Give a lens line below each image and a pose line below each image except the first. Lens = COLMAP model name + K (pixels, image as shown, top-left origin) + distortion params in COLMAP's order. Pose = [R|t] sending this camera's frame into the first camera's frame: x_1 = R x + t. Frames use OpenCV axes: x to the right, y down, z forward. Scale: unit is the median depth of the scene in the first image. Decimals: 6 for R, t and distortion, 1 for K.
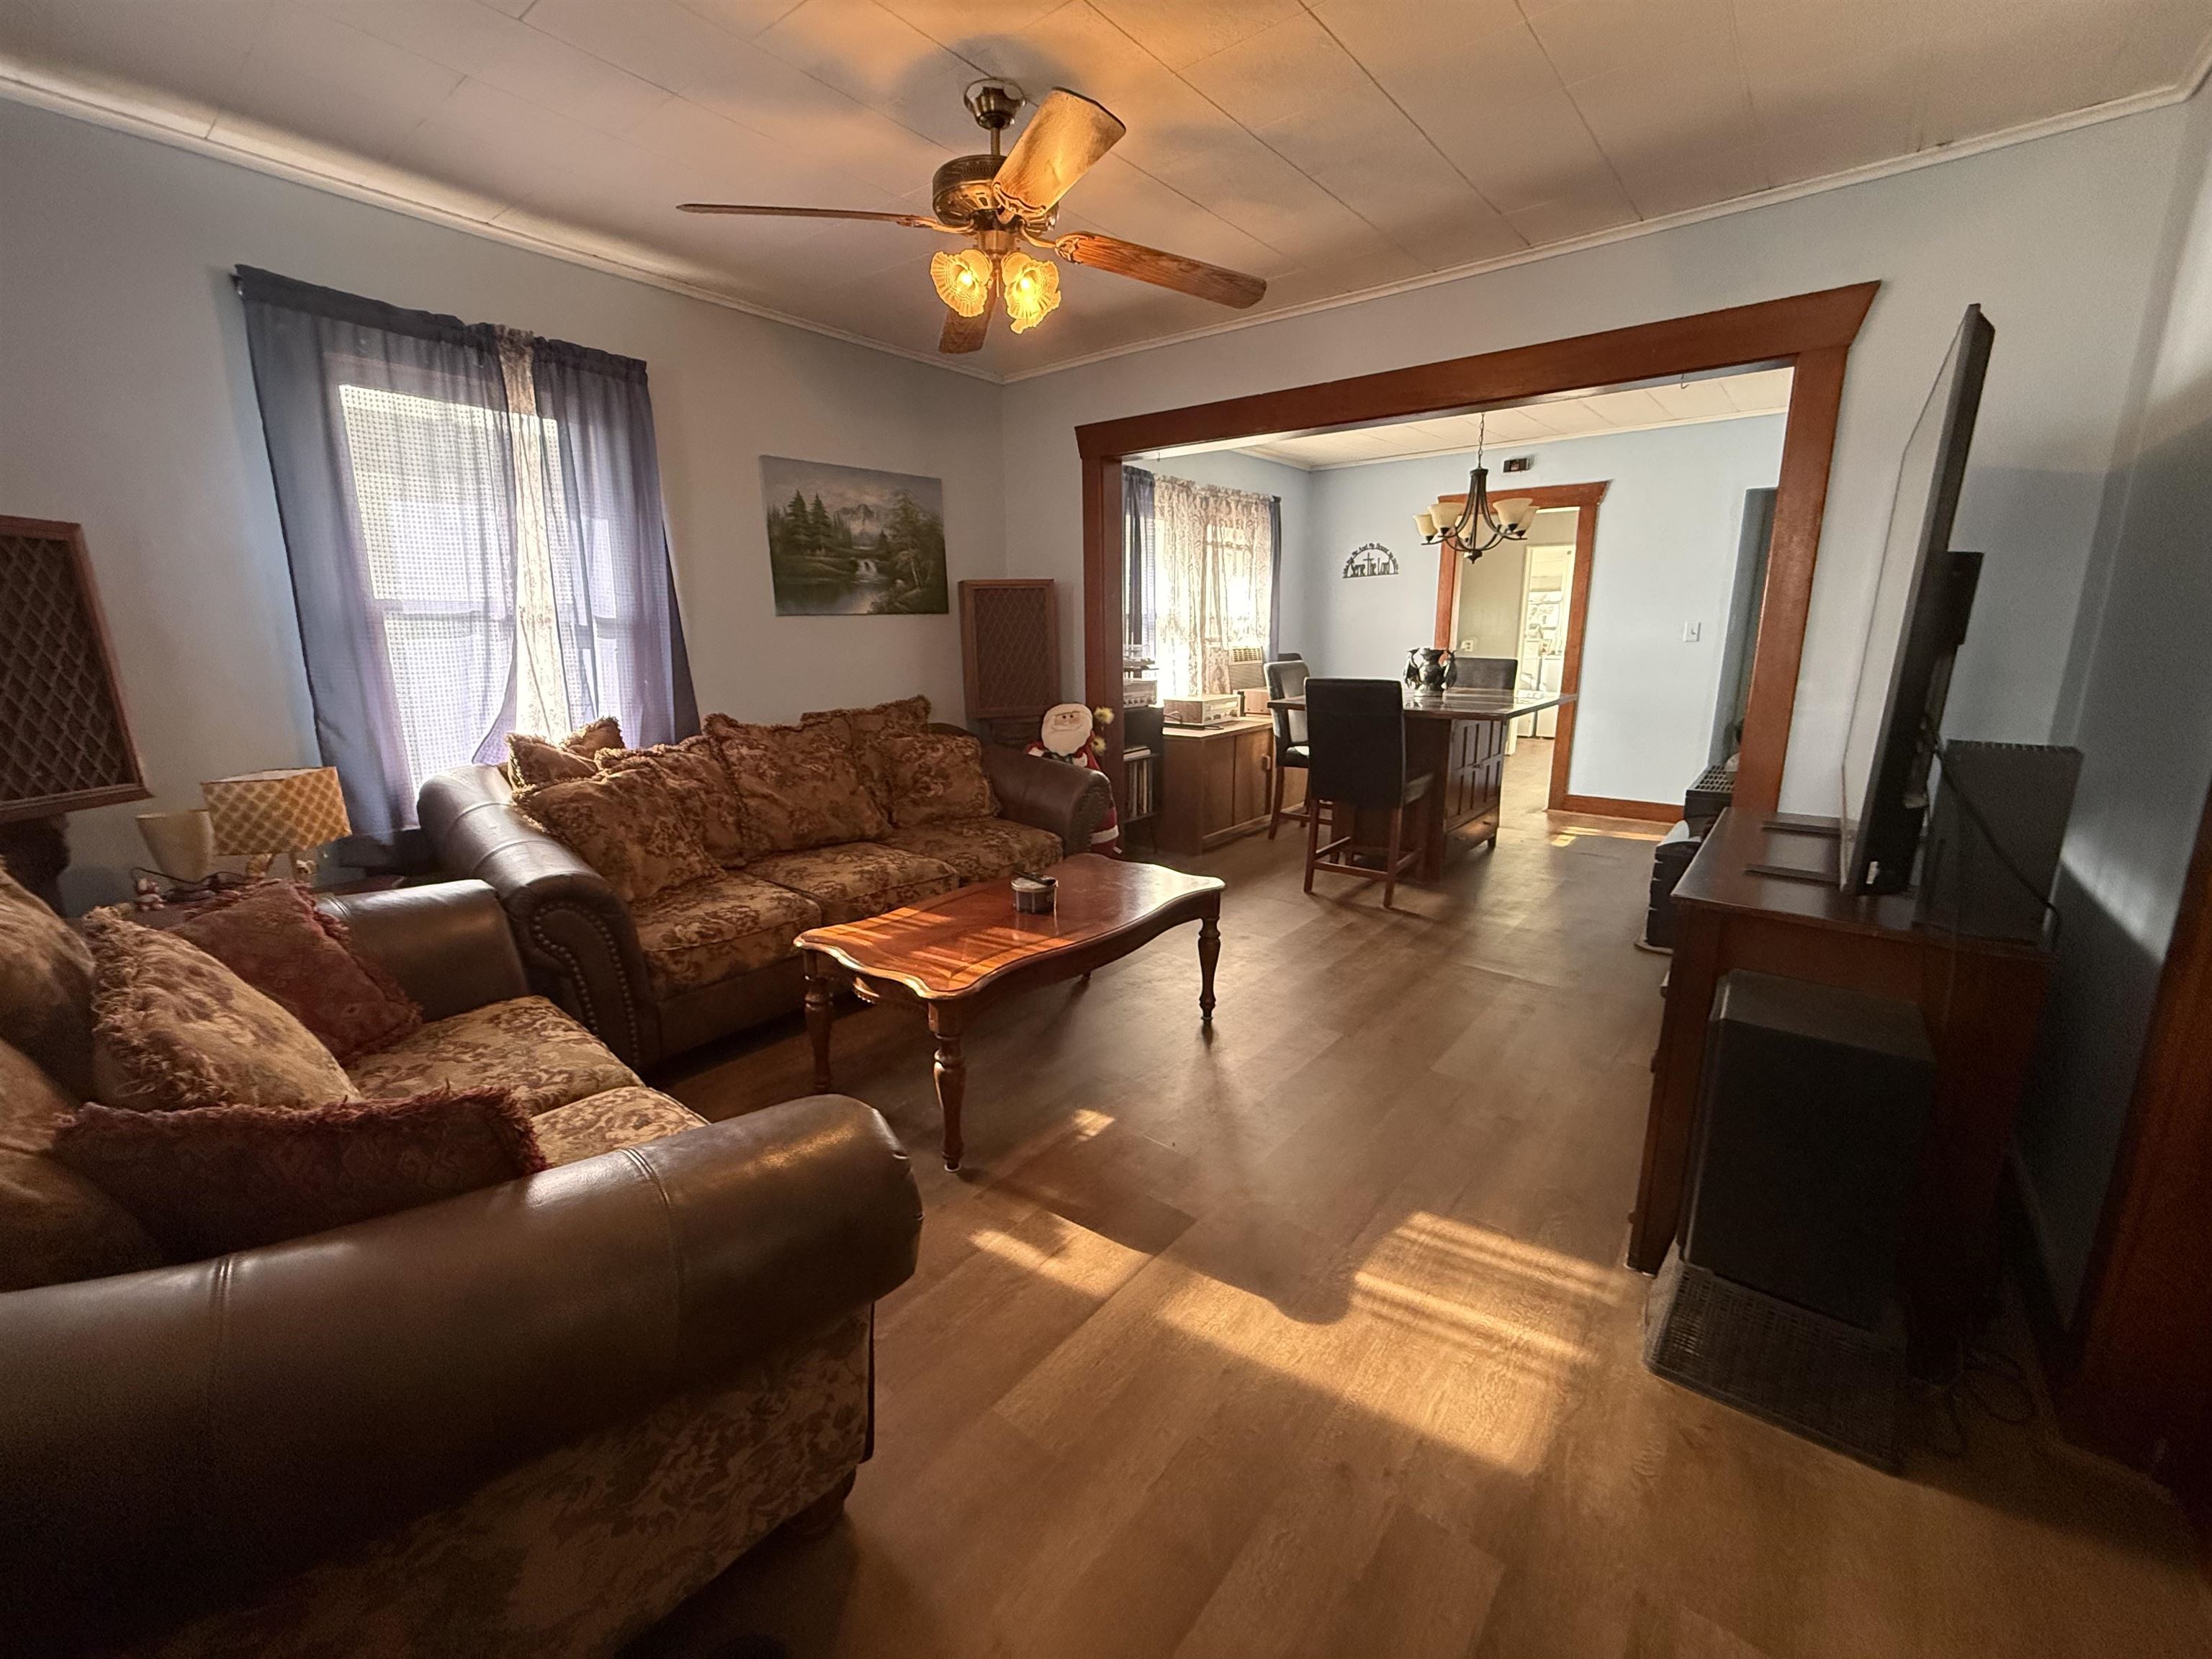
lens RADIAL K [[883.3, 0, 1110.2], [0, 883.3, 829.2], [0, 0, 1]] dist [-0.001596, 0.000906]
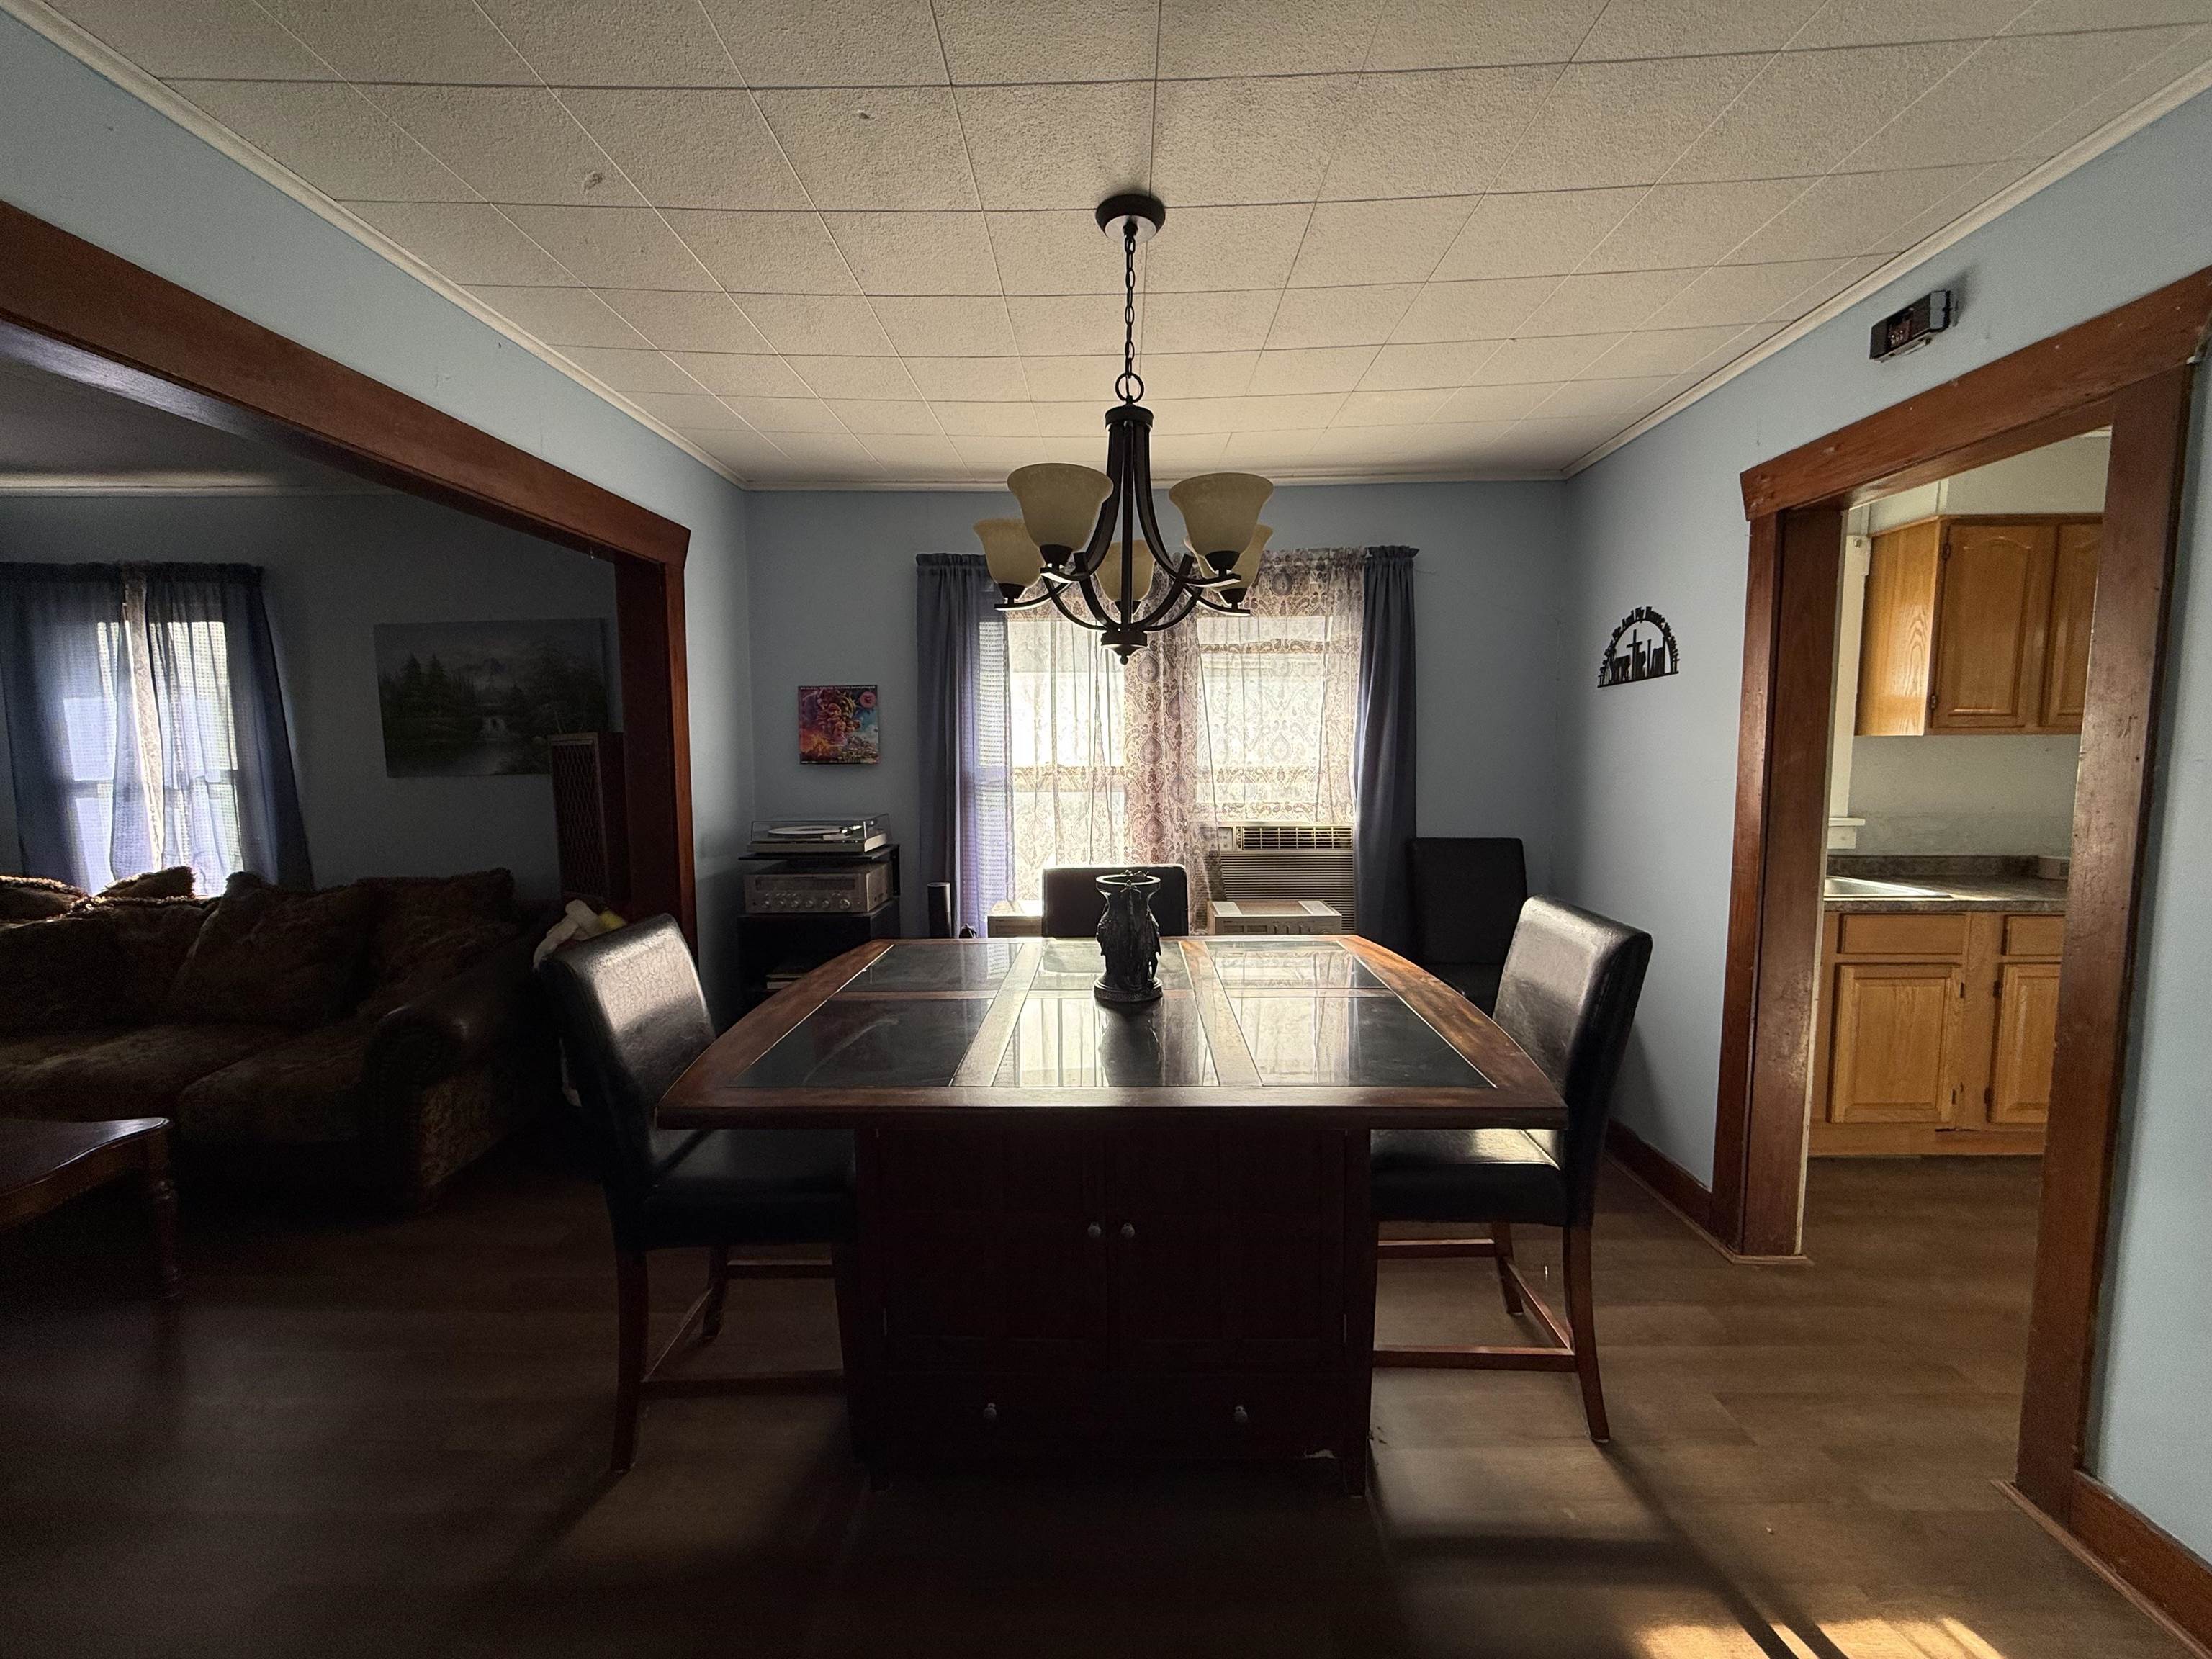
lens RADIAL K [[883.3, 0, 1103.6], [0, 883.3, 828.9], [0, 0, 1]] dist [-0.001596, 0.000906]
pose [[0.616932, 0.073353, -0.783591, 0.827065], [-0.173423, 0.983844, -0.044440, -0.256124], [0.767672, 0.163309, 0.619686, 0.923856]]
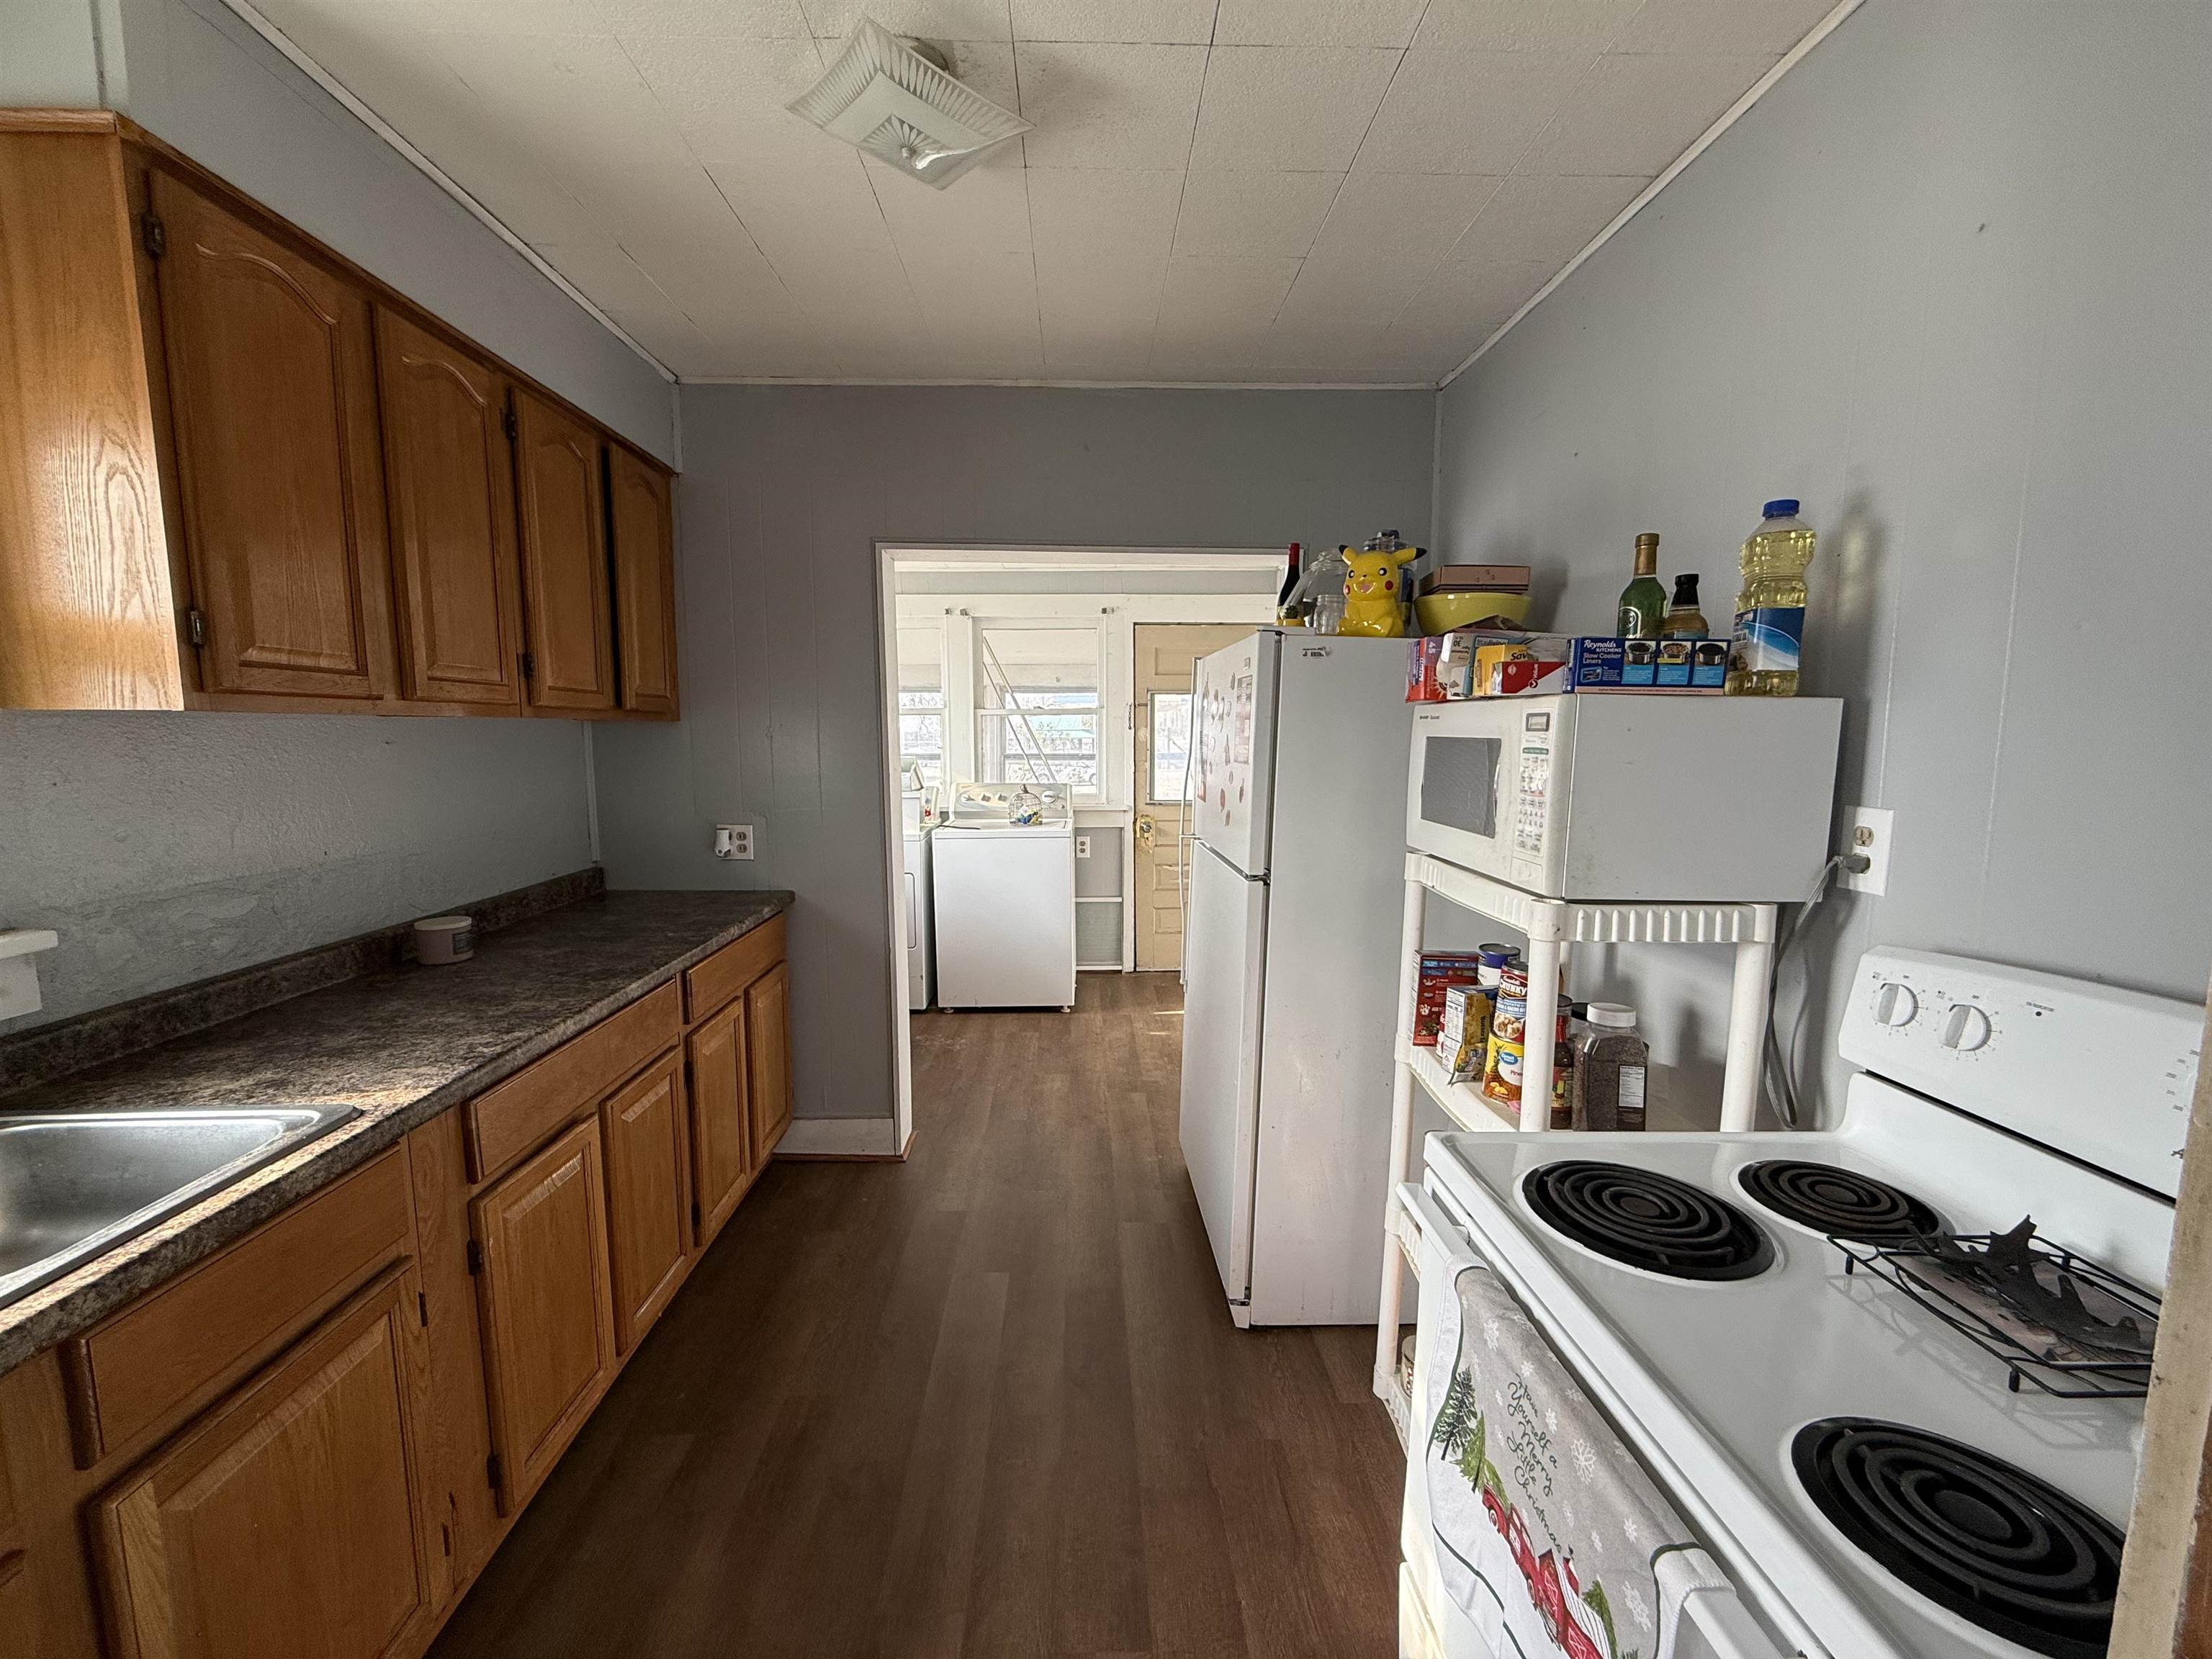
lens RADIAL K [[883.3, 0, 1103.6], [0, 883.3, 832.0], [0, 0, 1]] dist [-0.001596, 0.000906]
pose [[0.762268, -0.069068, 0.643566, 0.692698], [0.140702, 0.988196, -0.060599, -0.399374], [-0.631784, 0.136744, 0.762988, 1.551929]]
